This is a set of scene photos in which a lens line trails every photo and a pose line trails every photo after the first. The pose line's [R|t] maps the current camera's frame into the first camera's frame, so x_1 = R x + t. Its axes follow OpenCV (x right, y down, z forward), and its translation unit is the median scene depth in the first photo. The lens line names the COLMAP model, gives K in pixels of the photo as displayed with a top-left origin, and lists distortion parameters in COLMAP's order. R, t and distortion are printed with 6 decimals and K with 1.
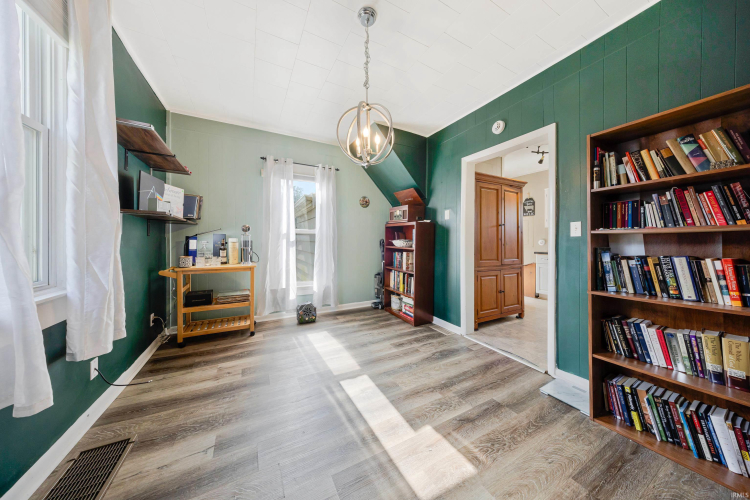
lens RADIAL K [[241.9, 0, 388.8], [0, 241.9, 247.2], [0, 0, 1]] dist [-0.000370, -0.000043]
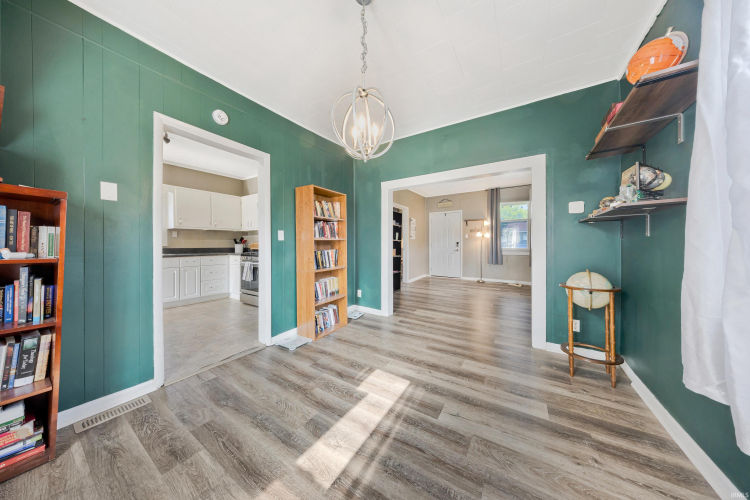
lens RADIAL K [[217.6, 0, 372.0], [0, 217.6, 247.9], [0, 0, 1]] dist [0.000271, -0.001514]
pose [[-0.436287, -0.012885, 0.899715, -0.797884], [0.013958, 0.999680, 0.021085, -0.021396], [-0.899699, 0.021757, -0.435968, 1.271072]]
